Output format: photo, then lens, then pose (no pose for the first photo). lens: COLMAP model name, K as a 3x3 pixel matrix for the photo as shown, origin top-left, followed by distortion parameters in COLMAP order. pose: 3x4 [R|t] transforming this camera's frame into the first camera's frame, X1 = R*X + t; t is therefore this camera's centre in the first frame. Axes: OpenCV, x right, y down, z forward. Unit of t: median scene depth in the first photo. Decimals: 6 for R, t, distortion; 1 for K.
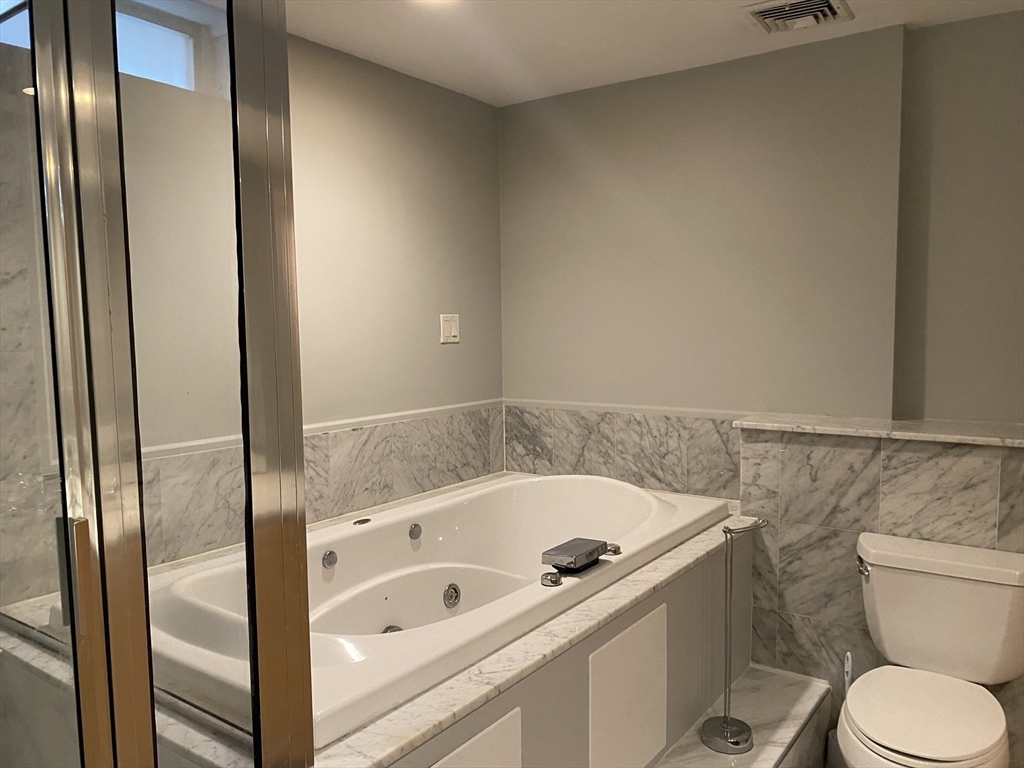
lens RADIAL K [[788.0, 0, 517.6], [0, 788.0, 385.6], [0, 0, 1]] dist [0.051597, -0.070262]
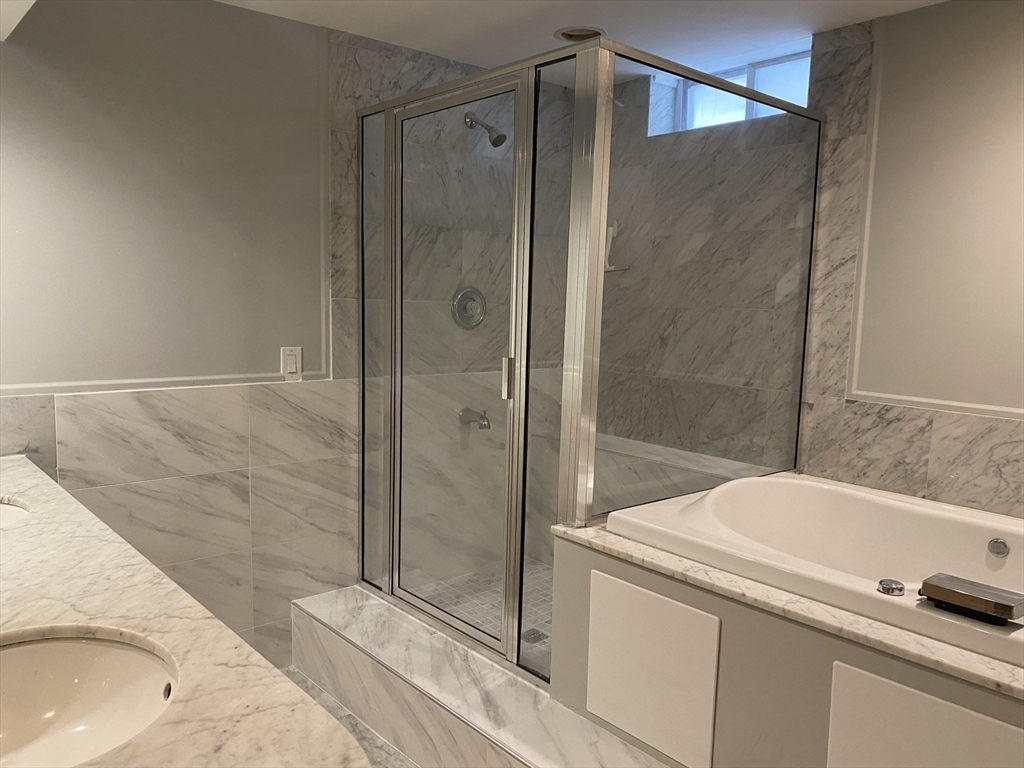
lens RADIAL K [[788.0, 0, 517.6], [0, 788.0, 385.6], [0, 0, 1]] dist [0.051597, -0.070262]
pose [[-0.226701, 0.117130, -0.966896, 0.930655], [-0.102679, 0.984336, 0.143317, -0.055972], [0.968537, 0.131770, -0.211123, 0.734297]]
